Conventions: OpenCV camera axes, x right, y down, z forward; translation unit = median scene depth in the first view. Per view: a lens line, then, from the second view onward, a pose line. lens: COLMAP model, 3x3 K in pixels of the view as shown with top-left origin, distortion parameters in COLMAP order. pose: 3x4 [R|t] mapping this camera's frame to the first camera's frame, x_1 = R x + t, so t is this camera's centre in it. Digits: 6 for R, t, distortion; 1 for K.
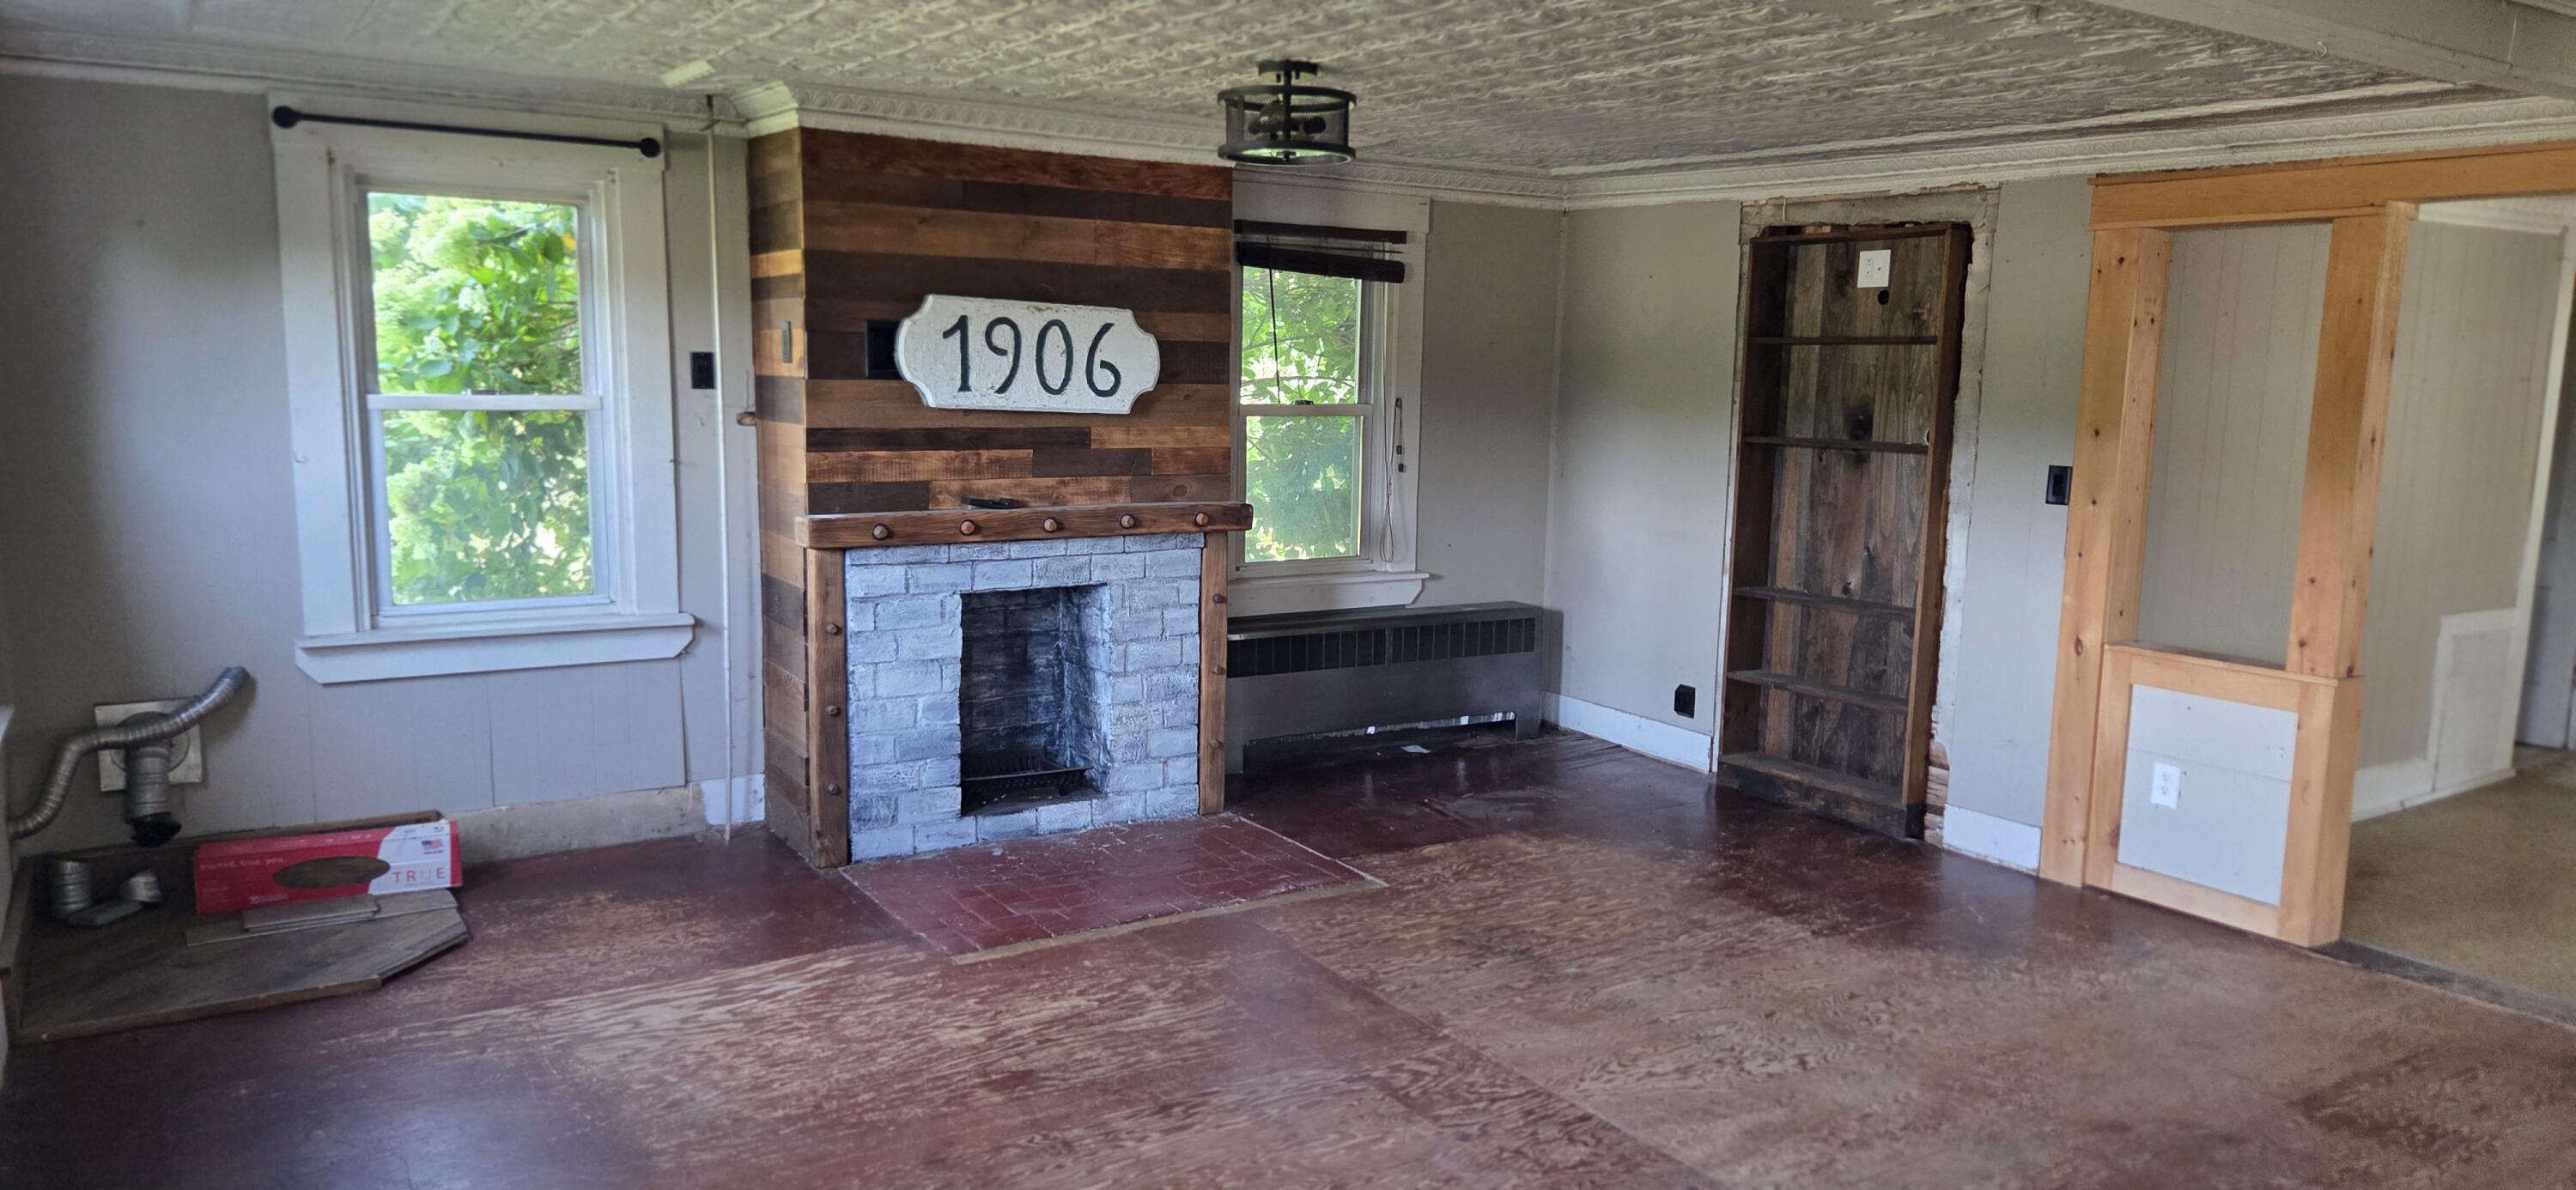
lens RADIAL K [[1726.4, 0, 1288.0], [0, 1726.4, 595.0], [0, 0, 1]] dist [0.103521, -0.153454]
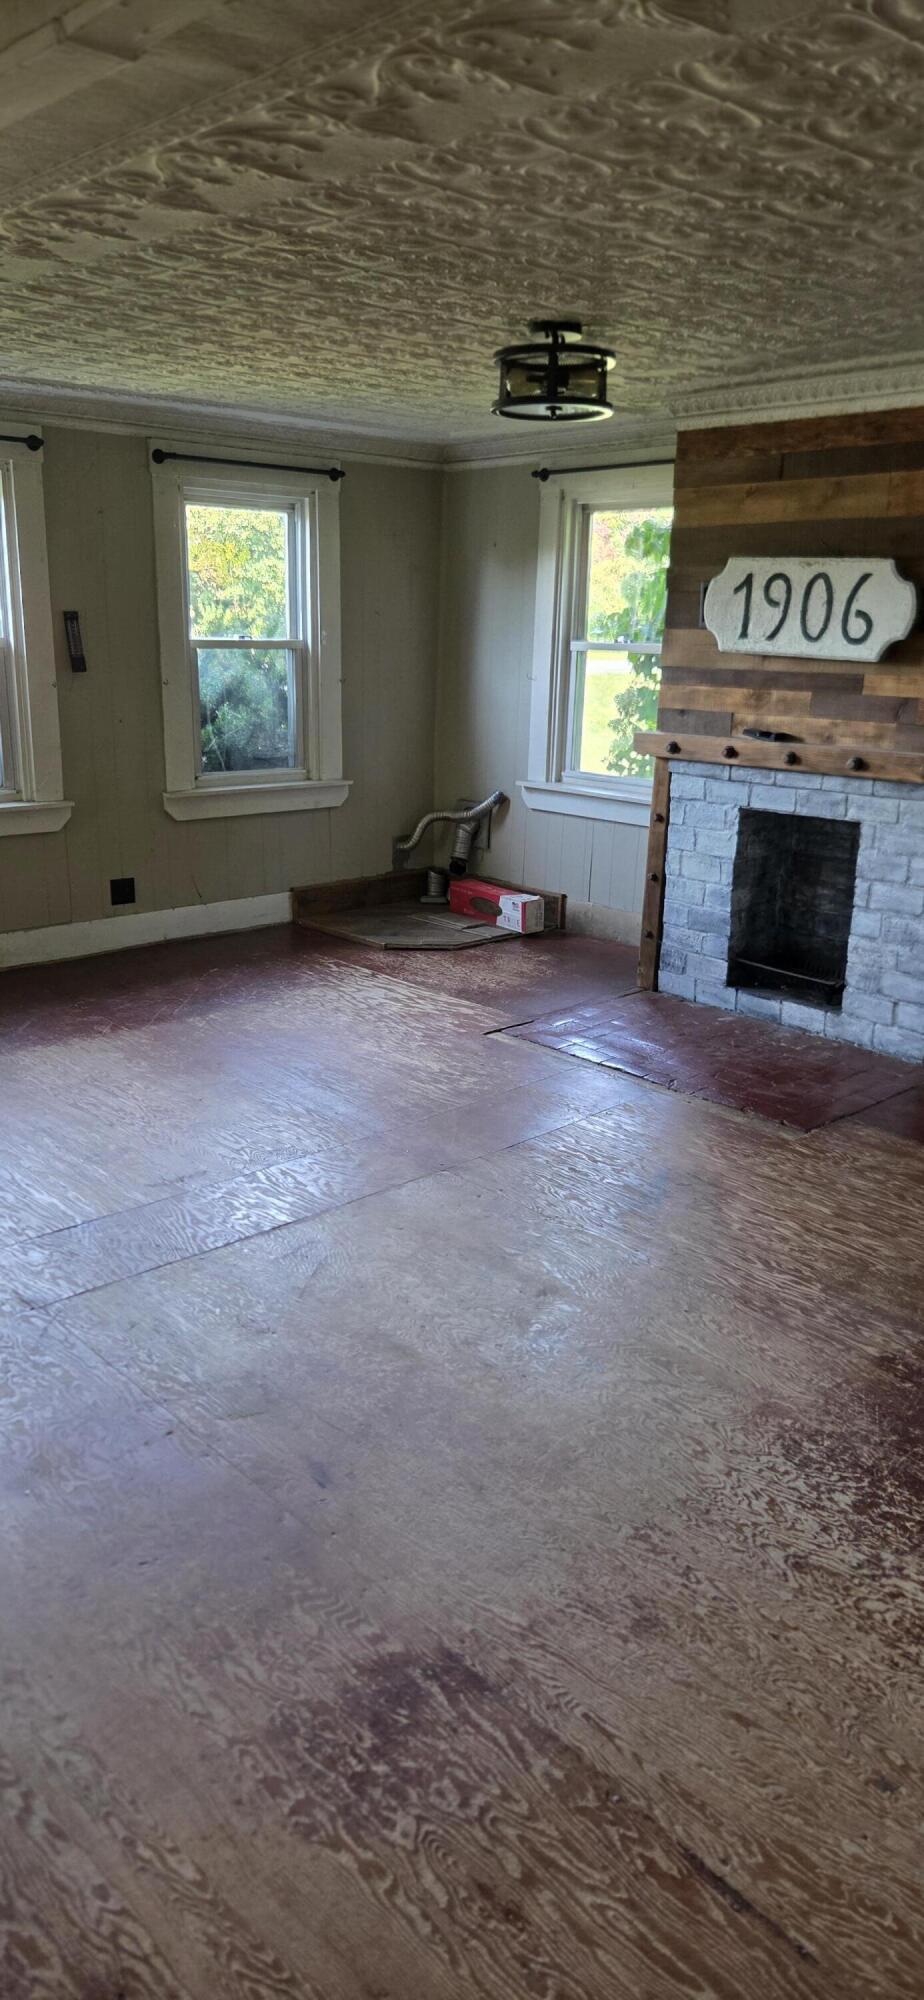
lens RADIAL K [[1340.4, 0, 462.0], [0, 1340.4, 1000.0], [0, 0, 1]] dist [0.103521, -0.153454]
pose [[0.164828, 0.253091, -0.953298, 0.740323], [-0.147202, 0.962005, 0.229951, -0.061626], [0.975276, 0.102425, 0.195821, 0.637900]]
